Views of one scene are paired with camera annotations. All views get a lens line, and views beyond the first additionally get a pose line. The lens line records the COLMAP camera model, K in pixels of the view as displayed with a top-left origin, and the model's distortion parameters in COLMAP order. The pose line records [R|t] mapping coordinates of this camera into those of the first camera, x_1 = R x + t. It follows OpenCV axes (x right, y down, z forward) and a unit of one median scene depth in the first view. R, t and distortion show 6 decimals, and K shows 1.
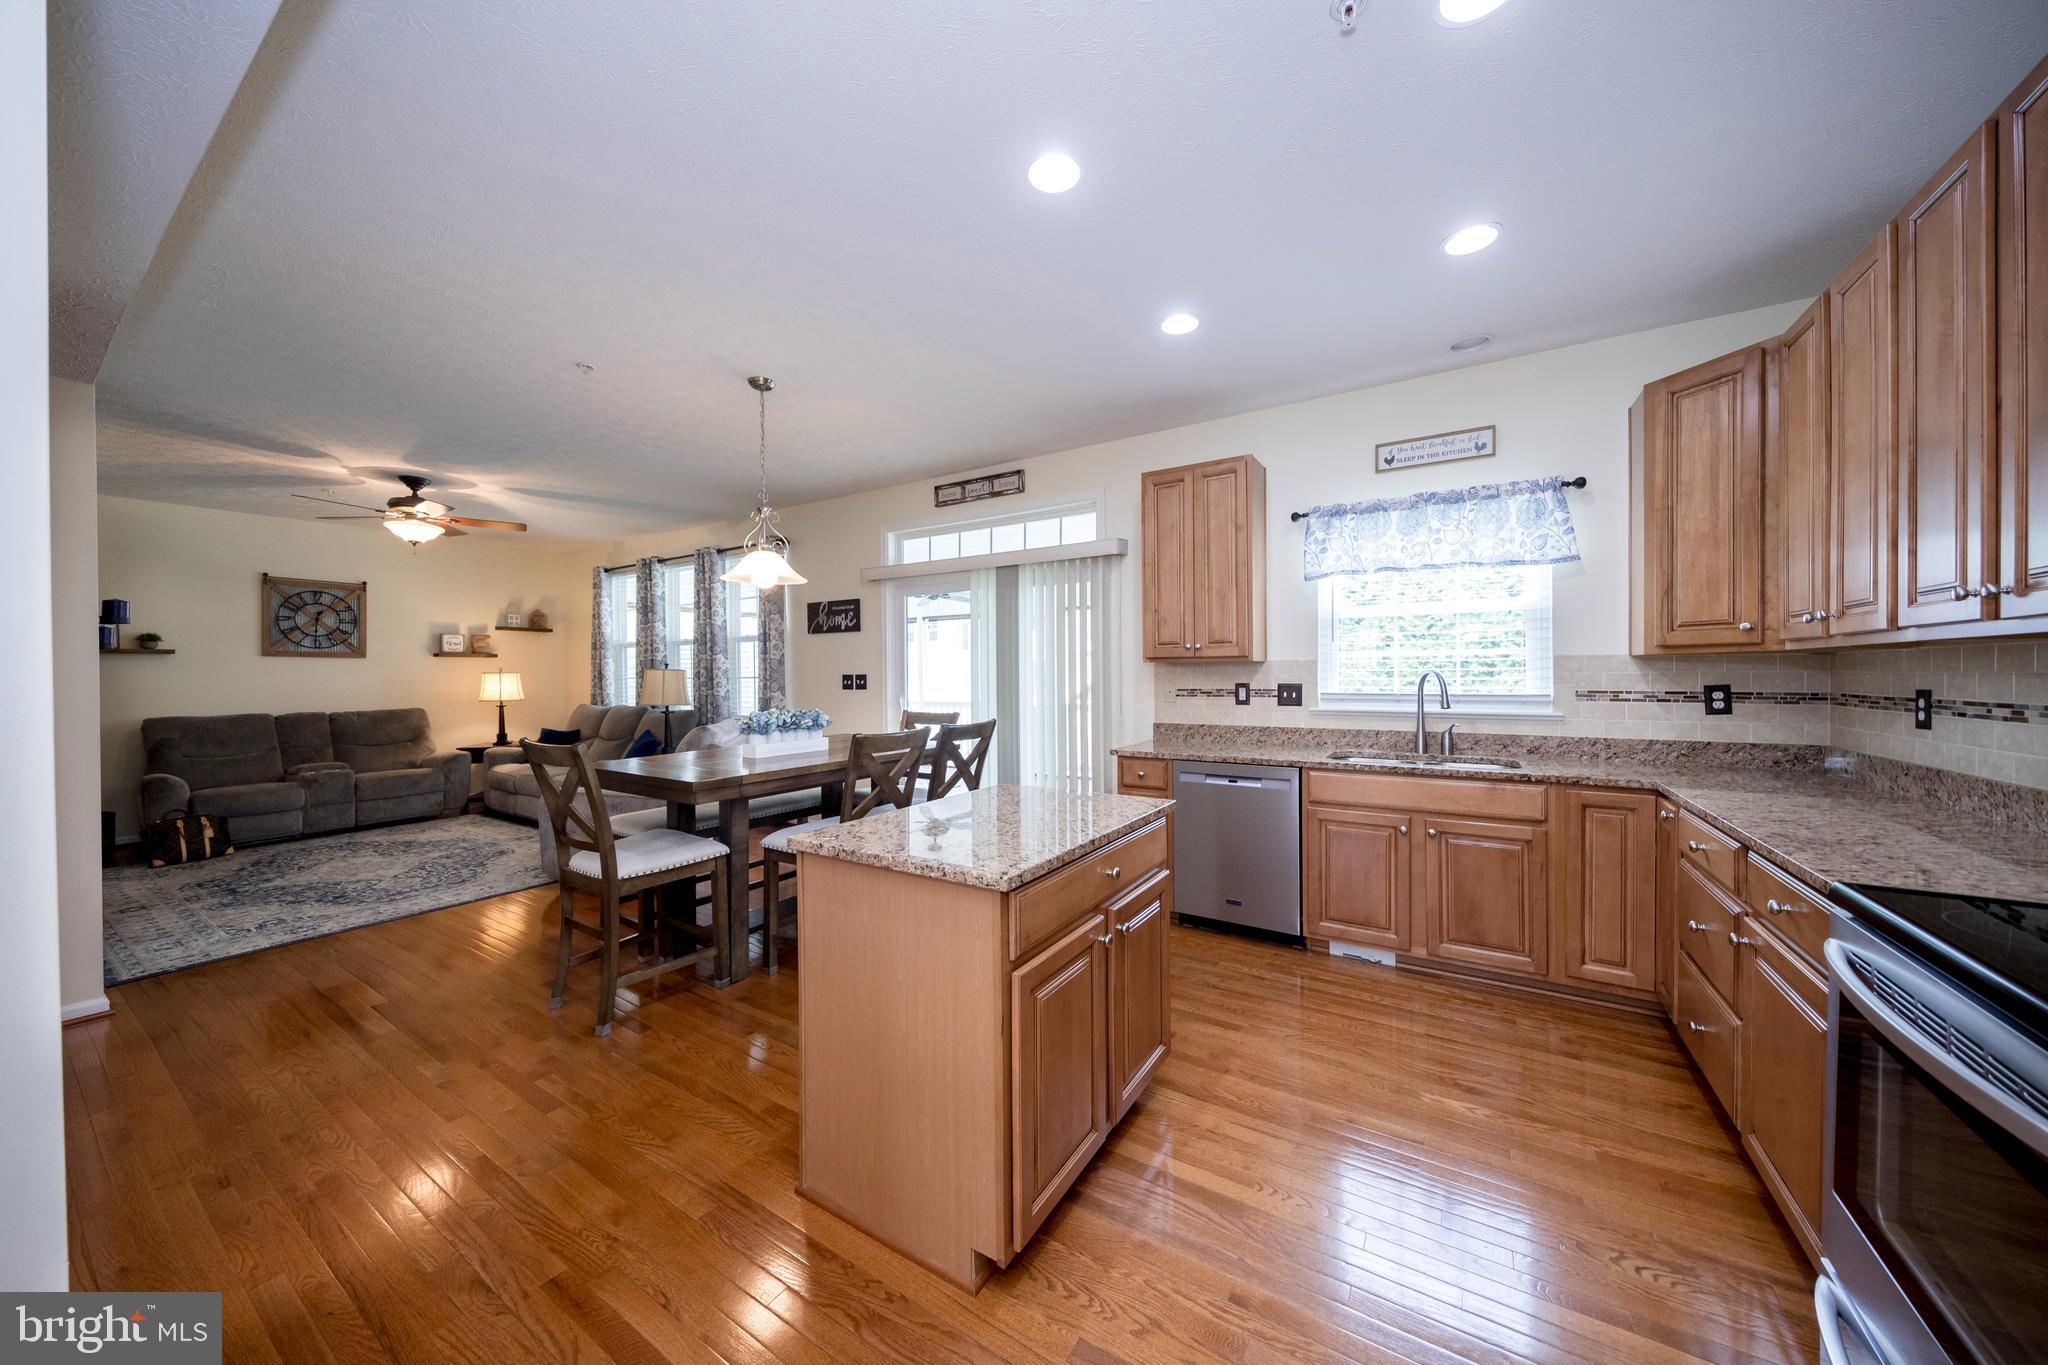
lens RADIAL K [[689.8, 0, 1020.8], [0, 689.8, 677.4], [0, 0, 1]] dist [0.002353, -0.003062]
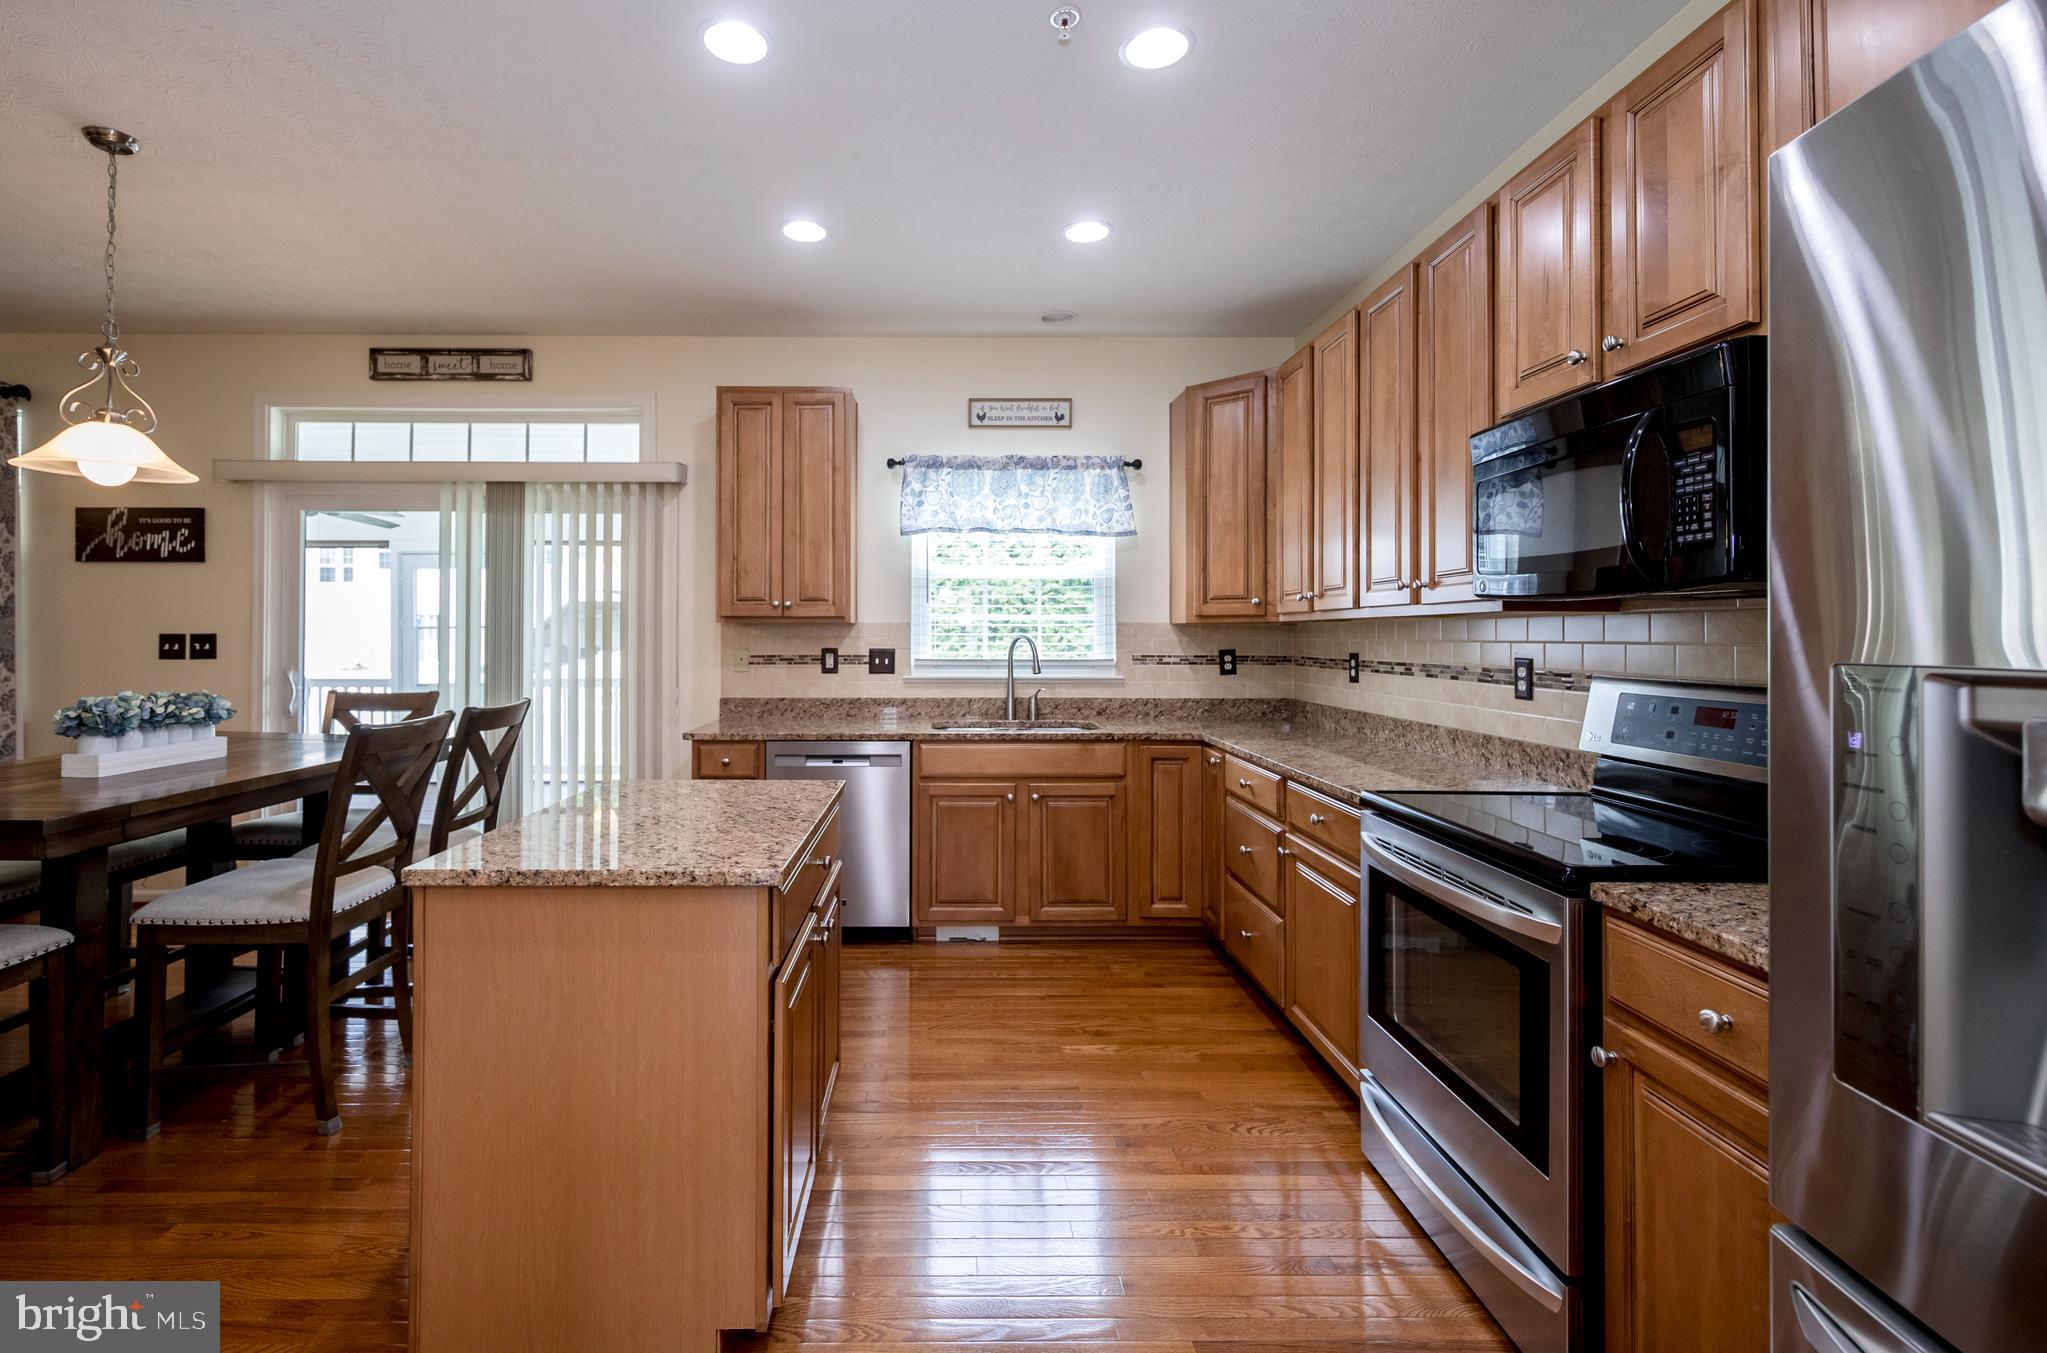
lens RADIAL K [[907.2, 0, 952.2], [0, 907.2, 621.5], [0, 0, 1]] dist [0.008310, -0.005194]
pose [[0.838642, 0.016255, 0.544441, -0.164723], [-0.004459, 0.999726, -0.022979, 0.000330], [-0.544665, 0.016843, 0.838484, -0.030639]]
